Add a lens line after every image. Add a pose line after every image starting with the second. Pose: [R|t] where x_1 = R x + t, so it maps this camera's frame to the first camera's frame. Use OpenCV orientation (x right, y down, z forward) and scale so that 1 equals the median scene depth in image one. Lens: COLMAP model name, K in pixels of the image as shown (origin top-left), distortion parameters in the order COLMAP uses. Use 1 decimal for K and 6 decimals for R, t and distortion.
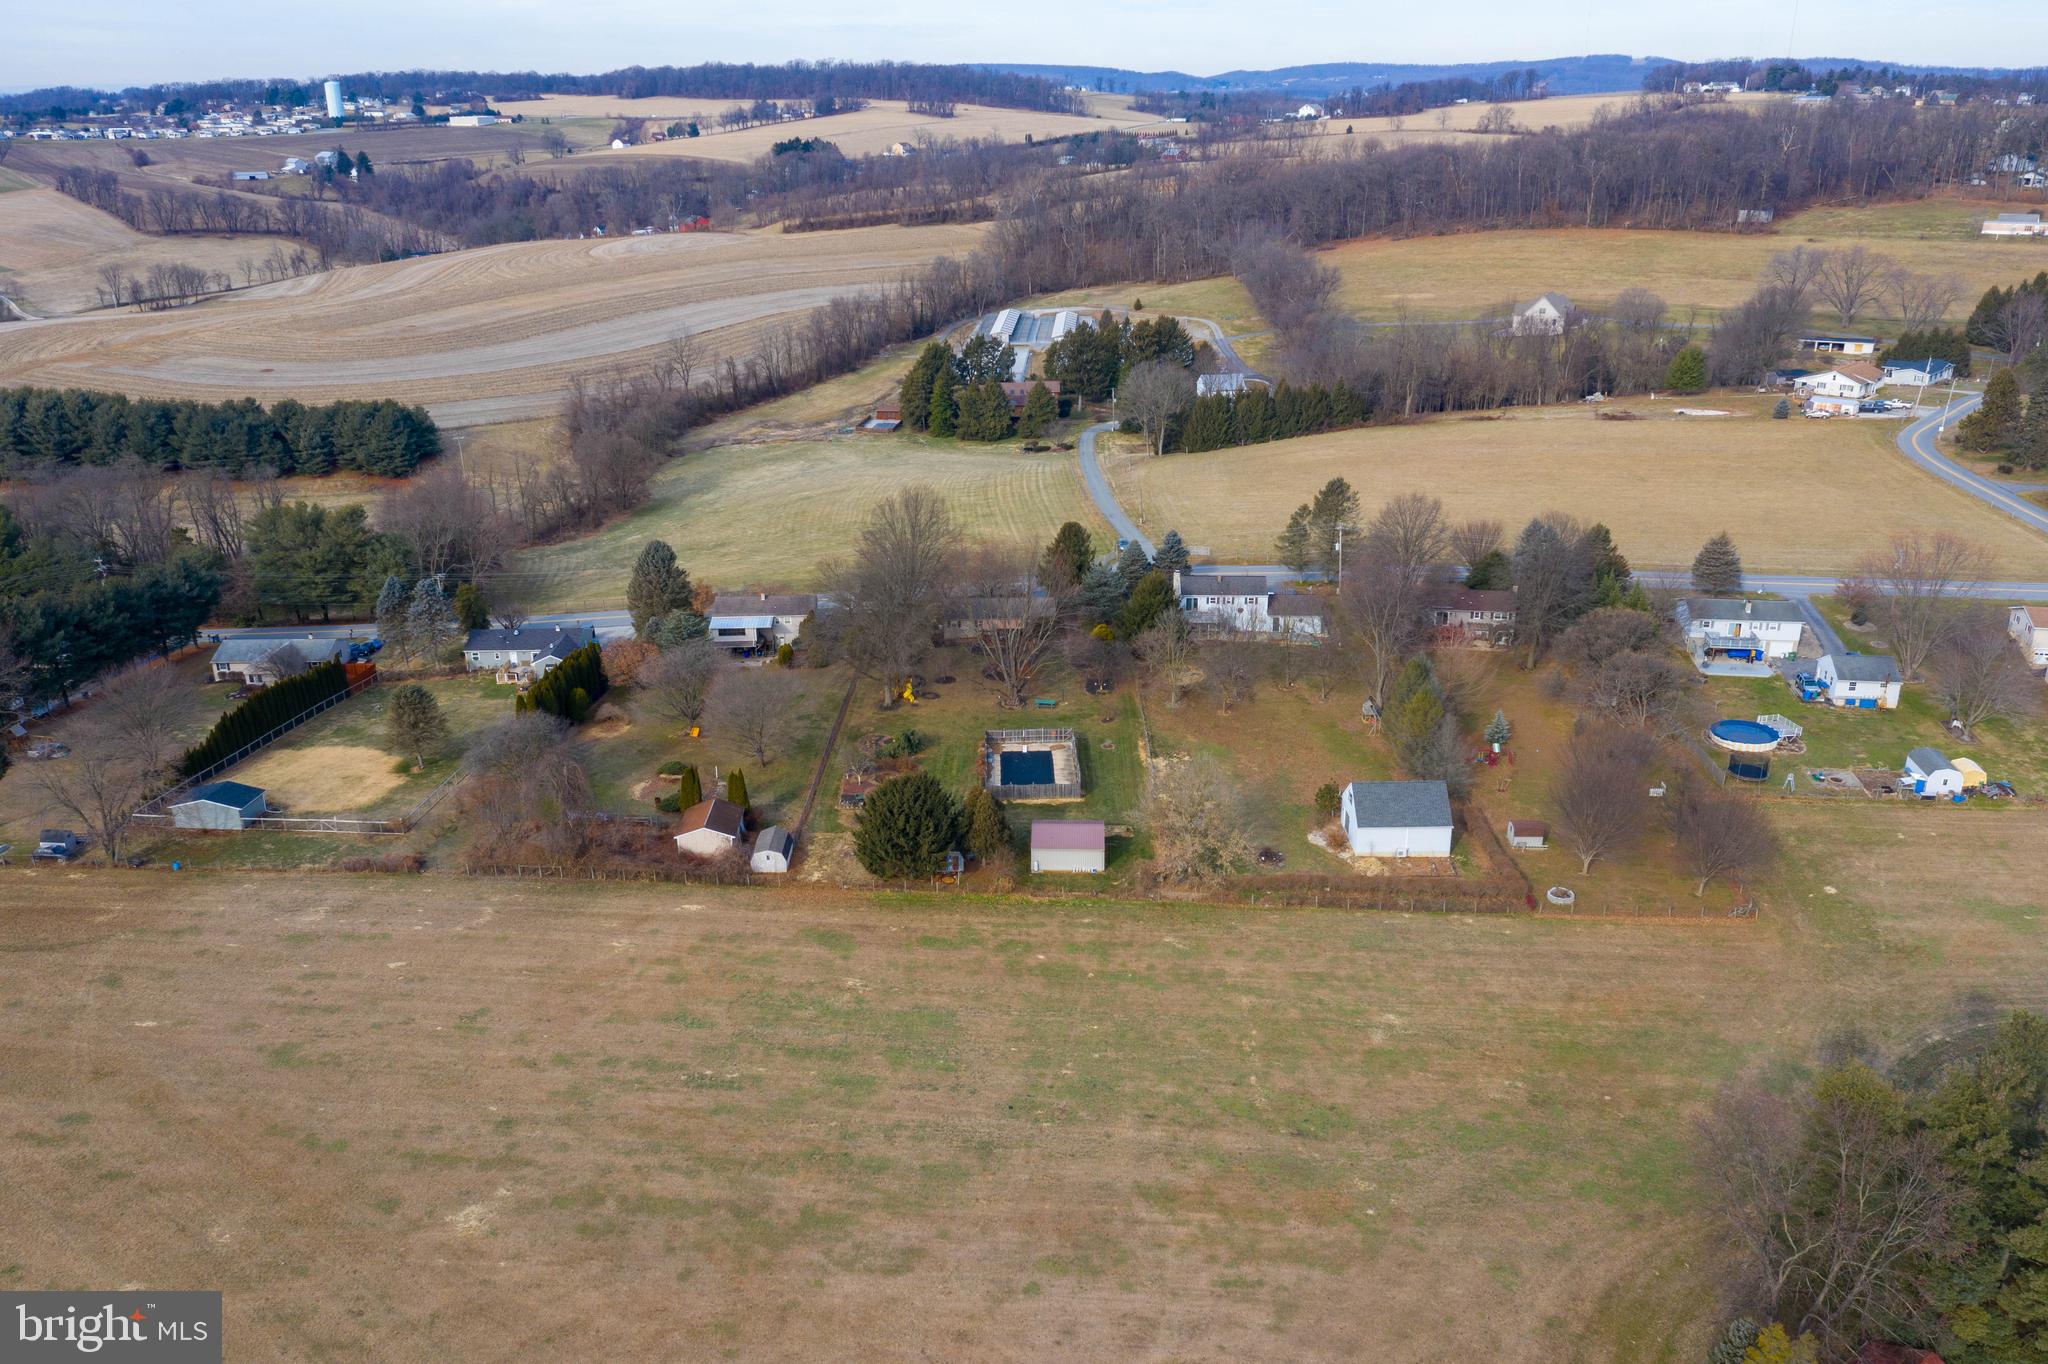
lens RADIAL K [[1636.1, 0, 1016.7], [0, 1636.1, 703.2], [0, 0, 1]] dist [0.006173, 0.010862]
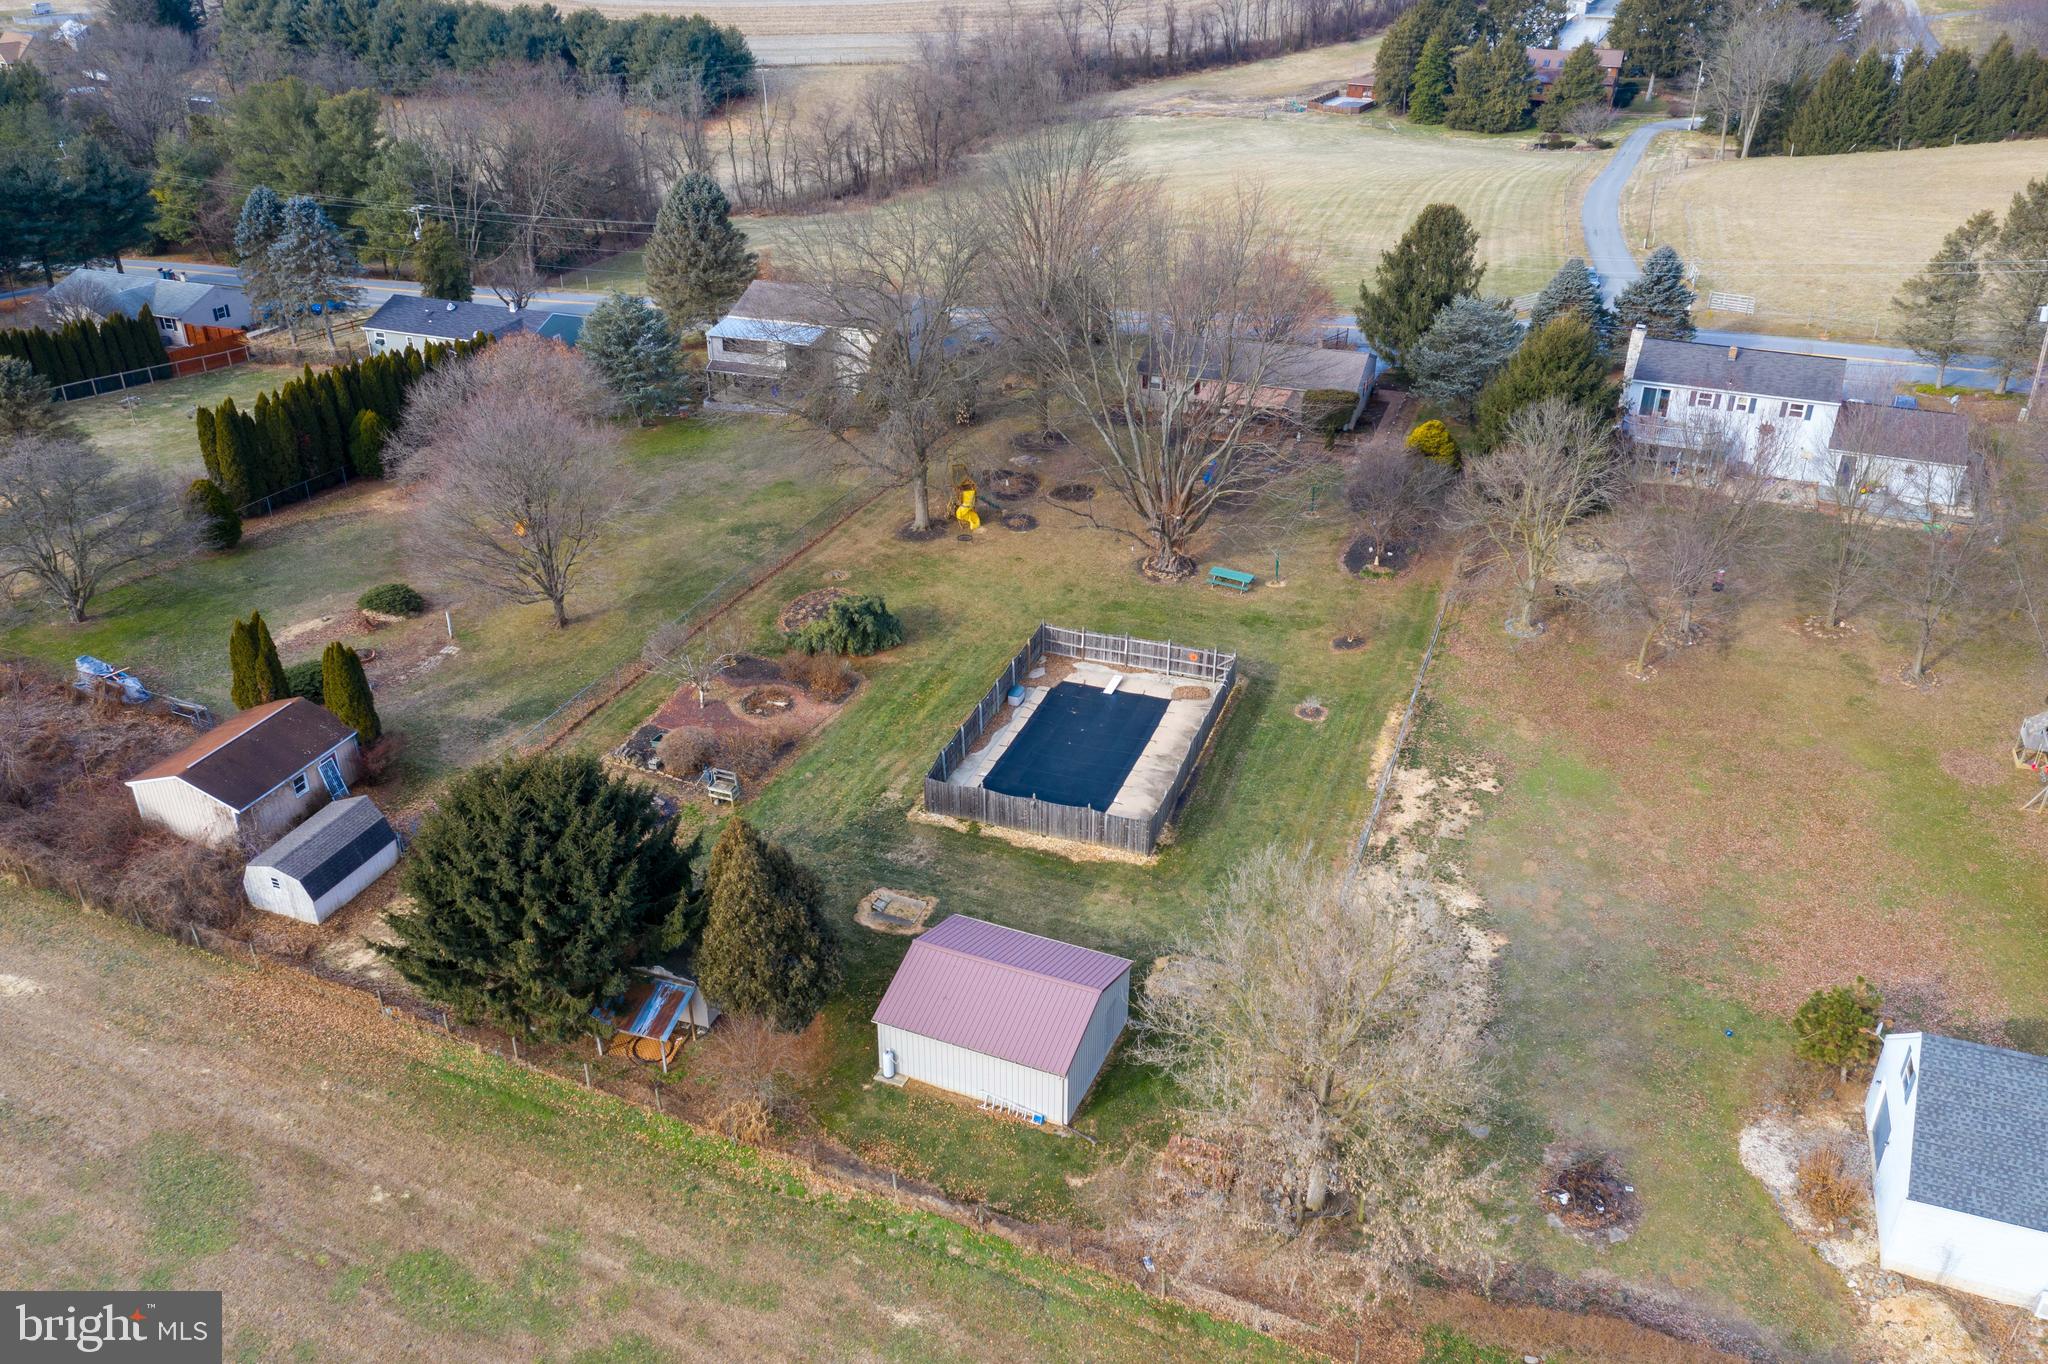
lens RADIAL K [[1636.1, 0, 1016.7], [0, 1636.1, 703.2], [0, 0, 1]] dist [0.006173, 0.010862]
pose [[0.932162, 0.183016, -0.312376, 0.092271], [-0.135989, 0.976638, 0.166391, -0.028015], [0.335530, -0.112624, 0.935273, 0.466080]]
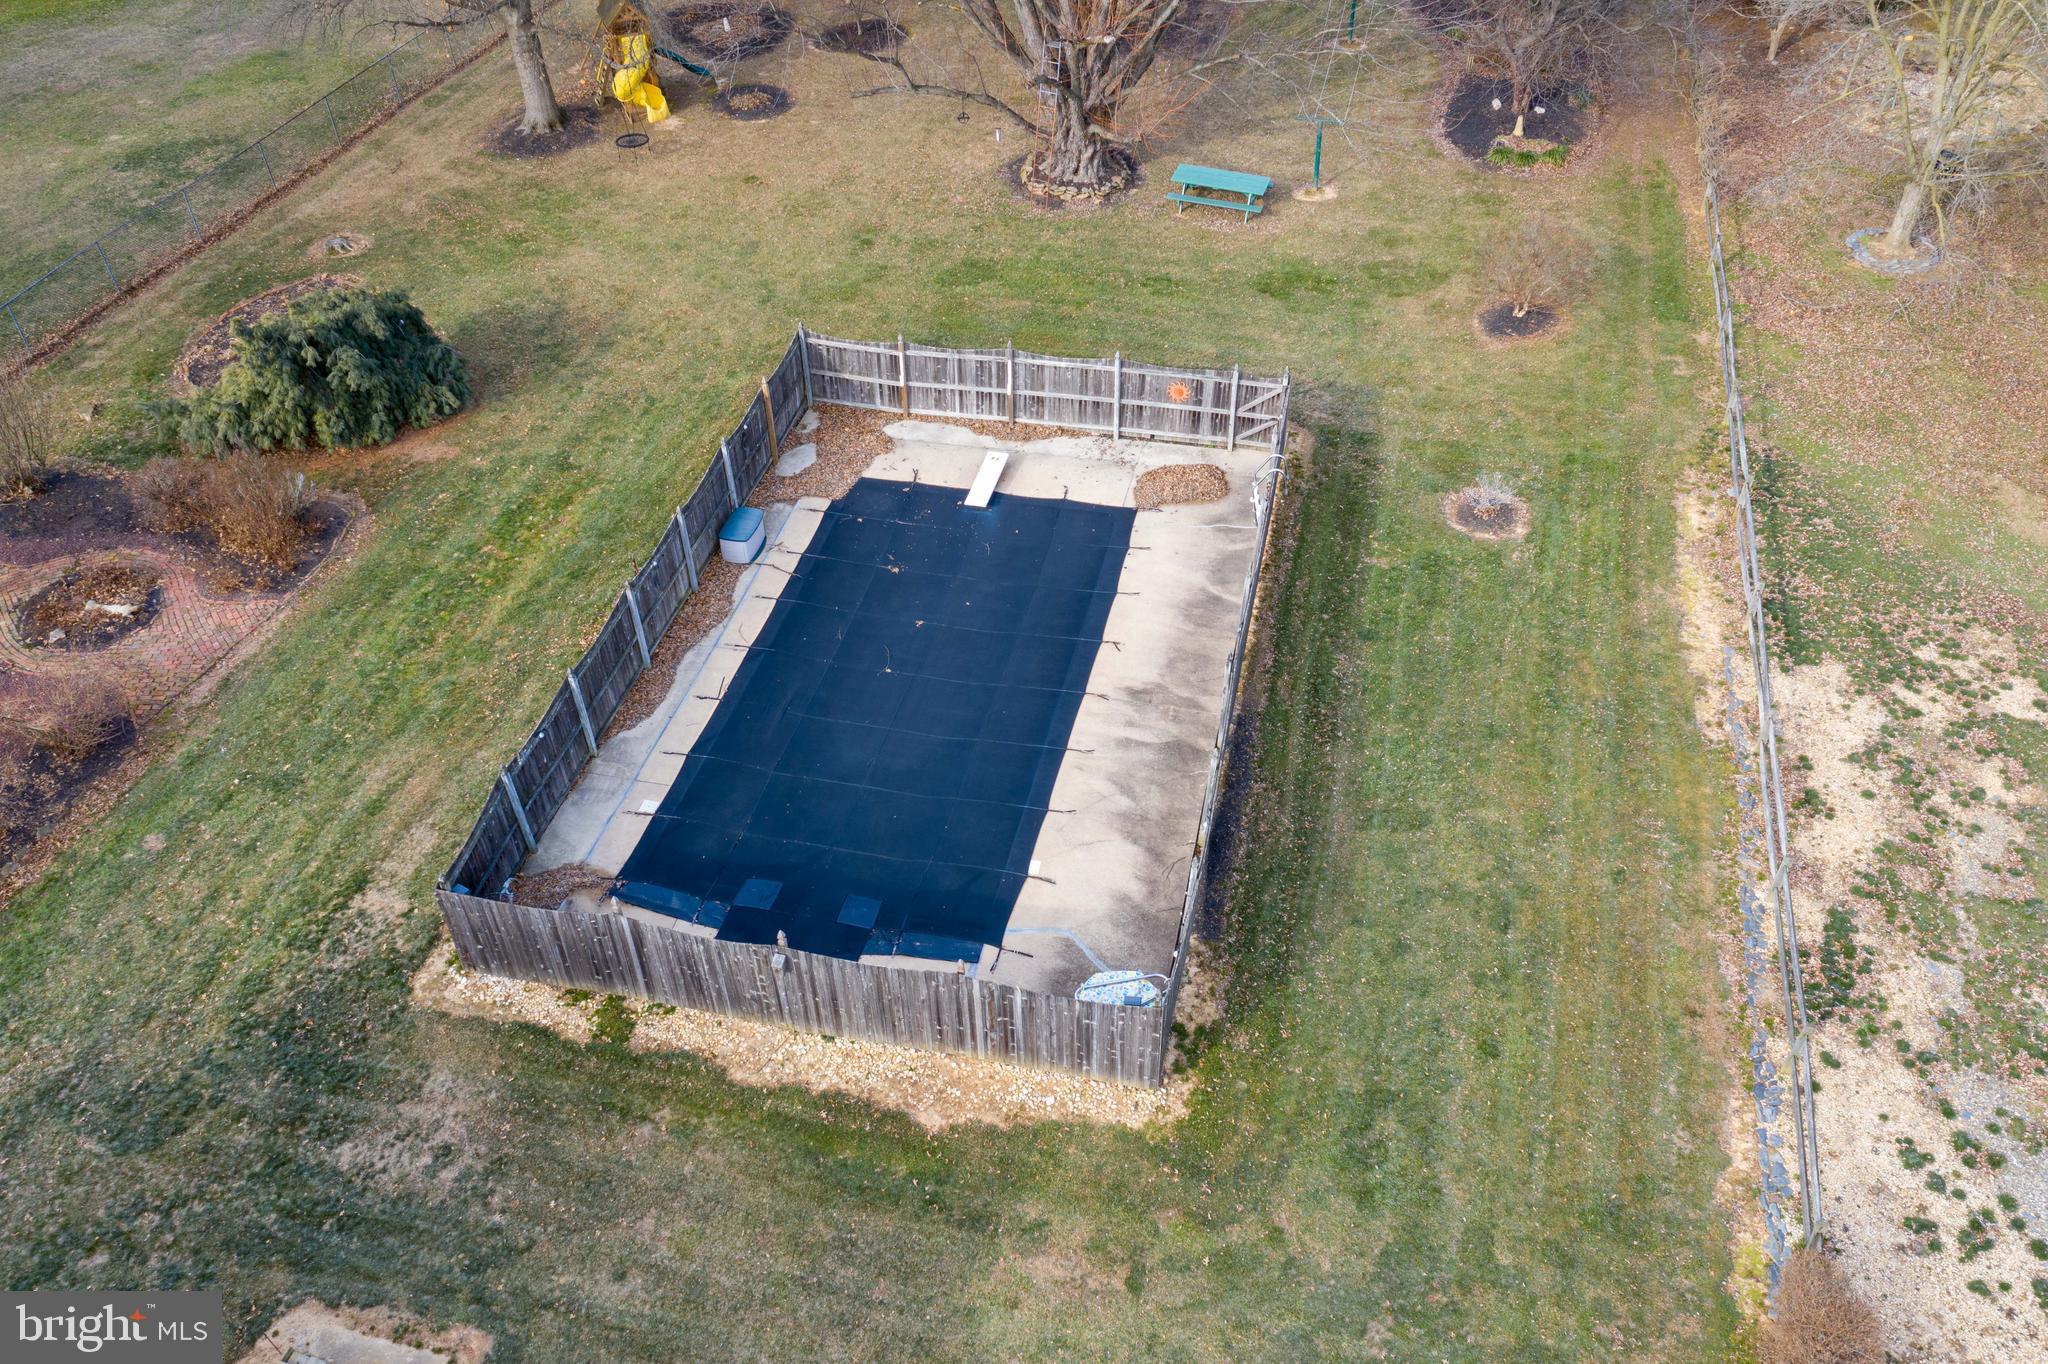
lens RADIAL K [[1636.1, 0, 1016.7], [0, 1636.1, 703.2], [0, 0, 1]] dist [0.006173, 0.010862]
pose [[0.968898, 0.152176, -0.195137, 0.035770], [-0.074142, 0.930855, 0.357788, -0.009434], [0.236091, -0.332193, 0.913186, 0.661487]]
